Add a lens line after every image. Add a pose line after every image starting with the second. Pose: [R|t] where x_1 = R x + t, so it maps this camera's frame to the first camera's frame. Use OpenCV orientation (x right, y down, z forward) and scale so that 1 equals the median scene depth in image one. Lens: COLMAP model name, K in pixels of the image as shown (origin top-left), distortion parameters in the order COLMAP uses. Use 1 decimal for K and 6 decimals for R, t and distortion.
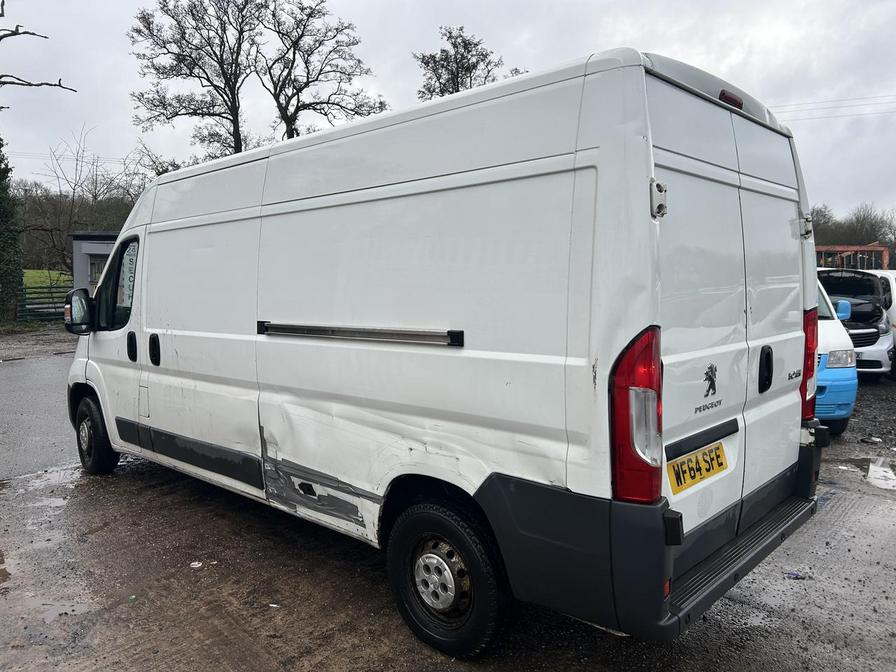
lens RADIAL K [[672.8, 0, 438.0], [0, 672.8, 326.0], [0, 0, 1]] dist [0.047086, -0.042766]
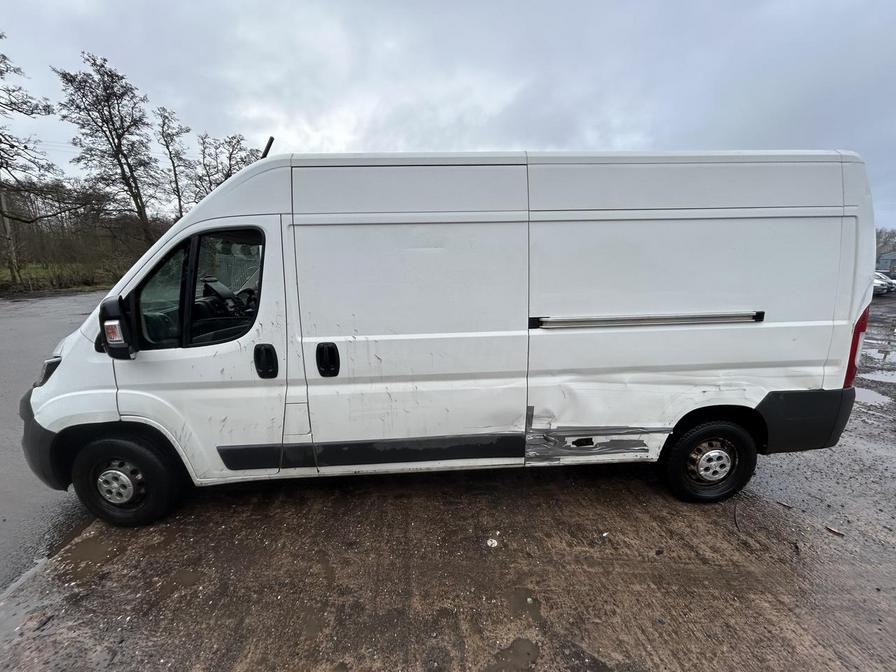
lens RADIAL K [[361.3, 0, 447.7], [0, 361.3, 336.6], [0, 0, 1]] dist [0.000913, -0.000815]
pose [[0.690490, -0.143807, 0.708903, -0.154078], [0.052353, 0.987404, 0.149310, -0.014185], [-0.721445, -0.065984, 0.689321, 0.132946]]
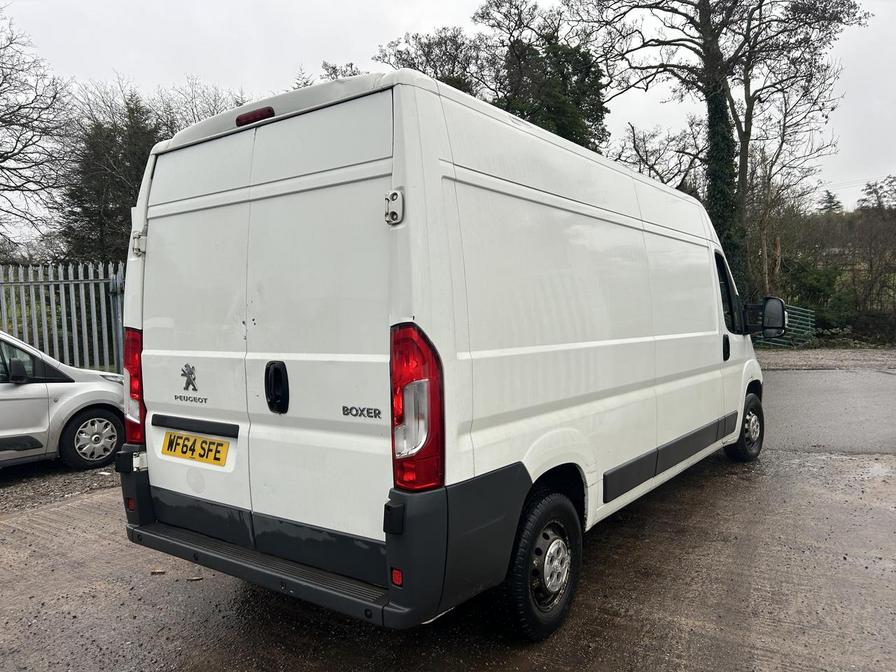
lens RADIAL K [[672.8, 0, 447.5], [0, 672.8, 322.3], [0, 0, 1]] dist [0.047086, -0.042766]
pose [[0.122467, 0.017039, -0.992326, 0.221146], [-0.041675, 0.999059, 0.012011, -0.006879], [0.991597, 0.039885, 0.123062, 0.174386]]
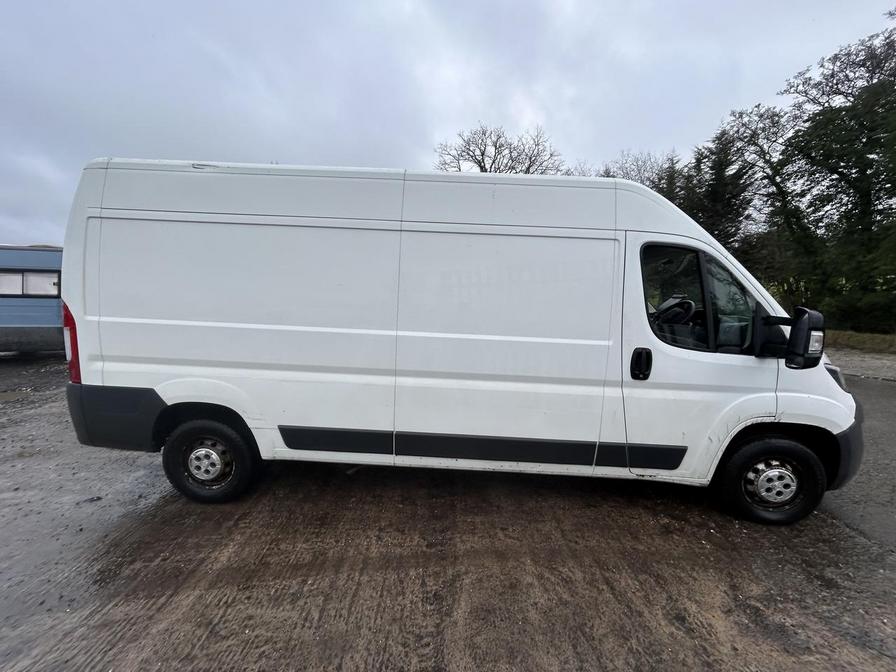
lens RADIAL K [[361.3, 0, 450.3], [0, 361.3, 335.0], [0, 0, 1]] dist [0.000913, -0.000815]
pose [[-0.742533, 0.062616, -0.666876, 0.086830], [-0.072784, 0.982183, 0.173262, -0.023813], [0.665843, 0.177191, -0.724746, 0.365487]]
